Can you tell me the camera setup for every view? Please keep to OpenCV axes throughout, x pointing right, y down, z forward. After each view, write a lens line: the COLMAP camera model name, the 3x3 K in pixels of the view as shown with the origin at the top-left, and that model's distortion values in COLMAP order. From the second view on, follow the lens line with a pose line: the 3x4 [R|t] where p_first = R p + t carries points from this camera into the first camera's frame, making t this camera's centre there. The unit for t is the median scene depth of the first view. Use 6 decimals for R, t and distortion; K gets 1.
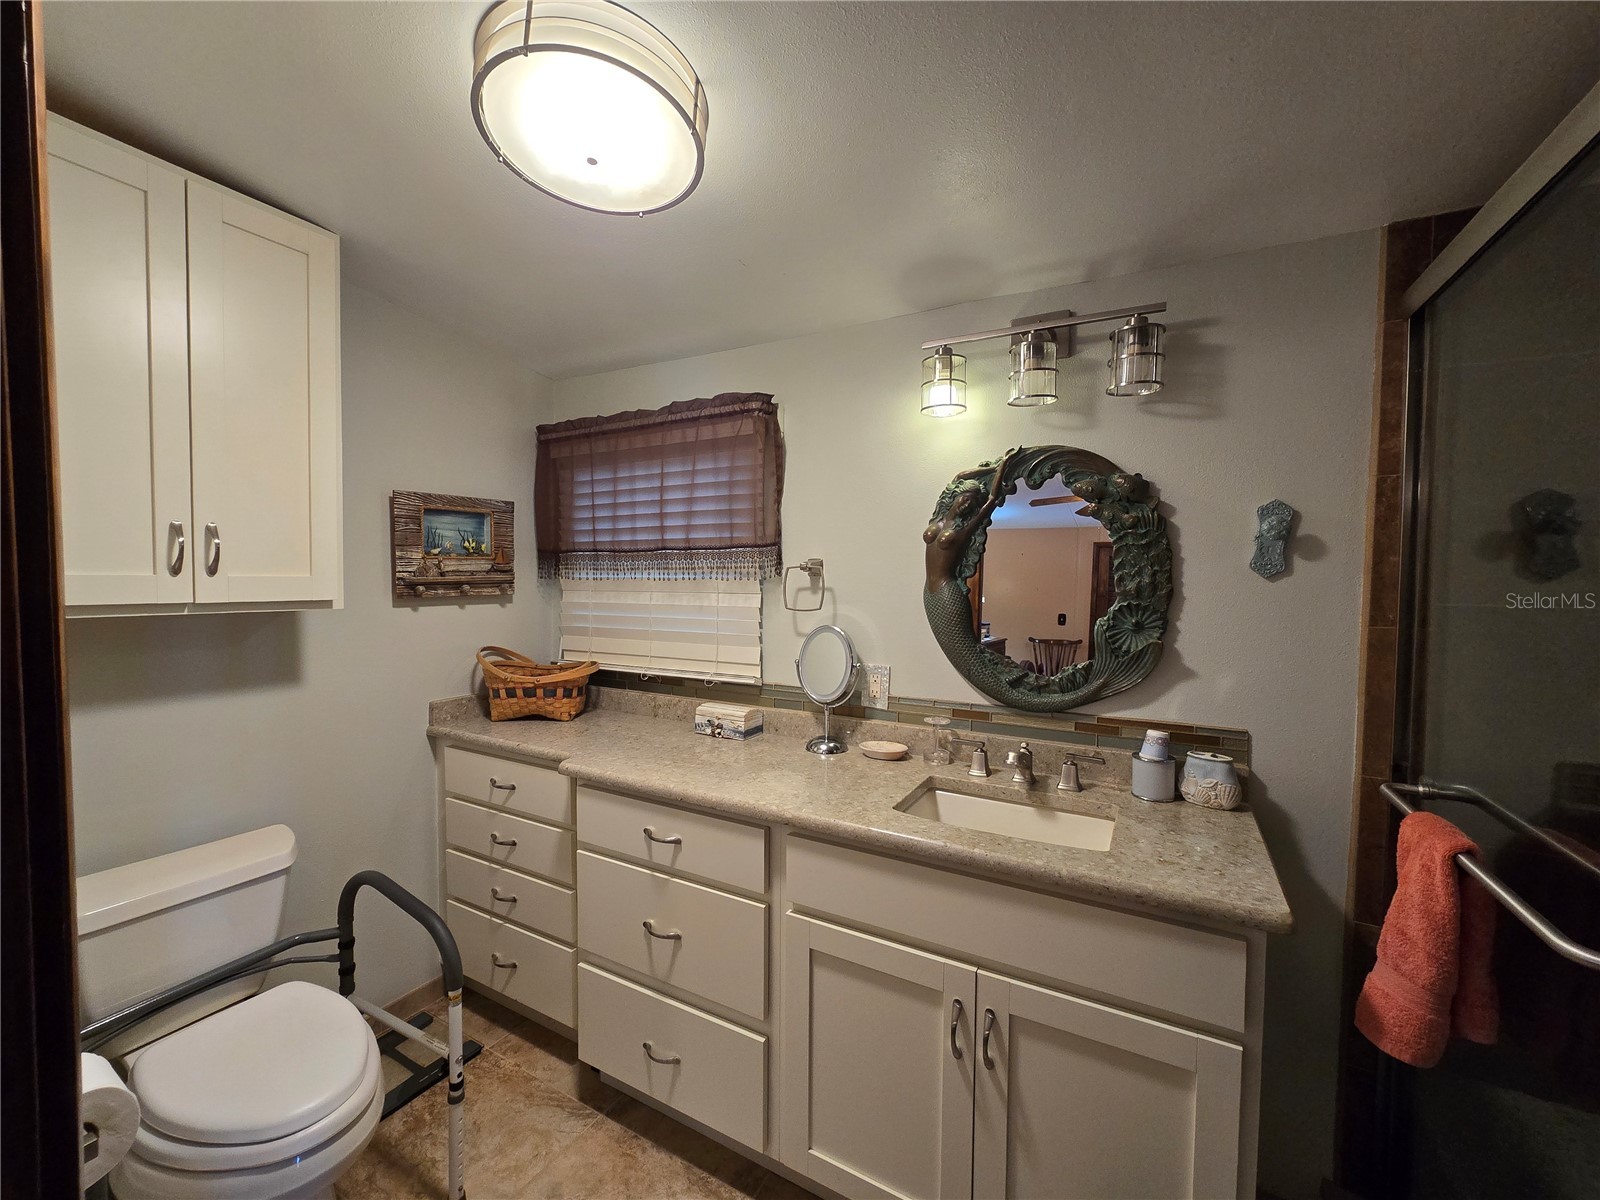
lens RADIAL K [[654.2, 0, 780.0], [0, 654.2, 601.7], [0, 0, 1]] dist [-0.004494, 0.001038]
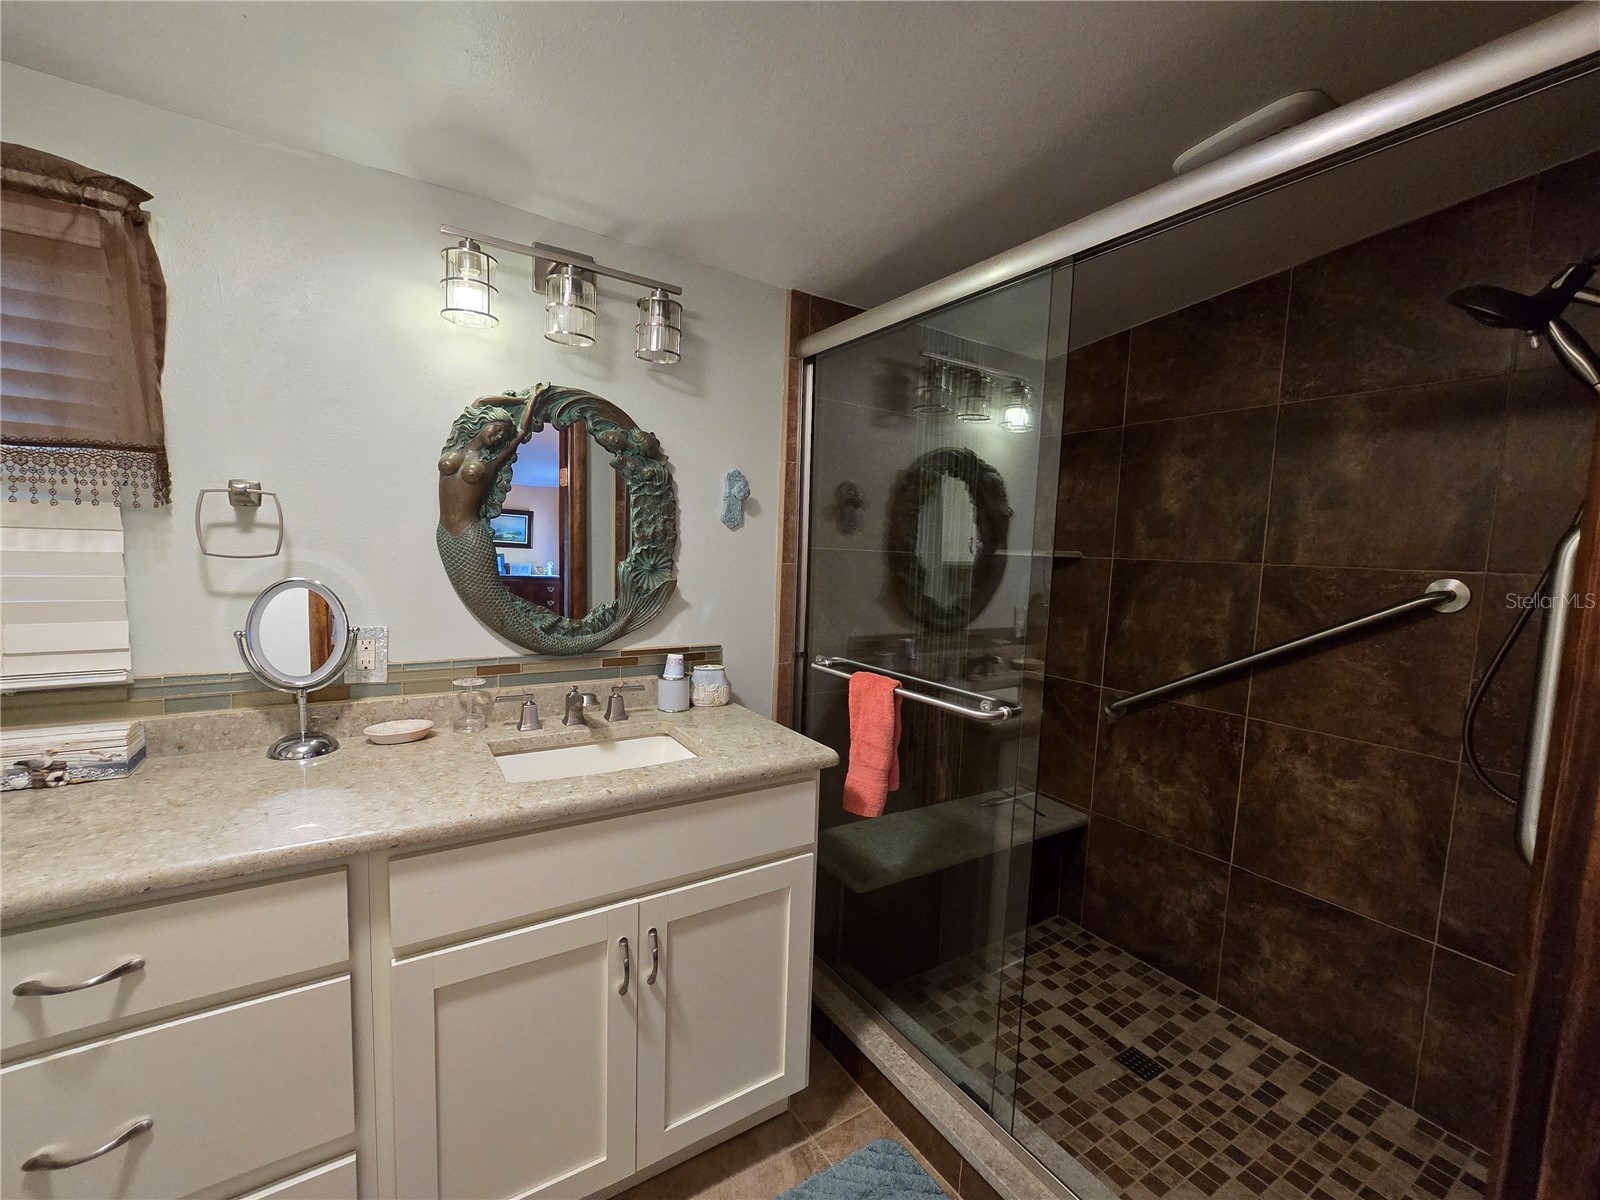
lens RADIAL K [[654.2, 0, 782.8], [0, 654.2, 602.8], [0, 0, 1]] dist [-0.004494, 0.001038]
pose [[0.473272, -0.066921, 0.878371, -0.344473], [0.003071, 0.997230, 0.074321, 0.014462], [-0.880911, -0.032477, 0.472167, 0.242162]]
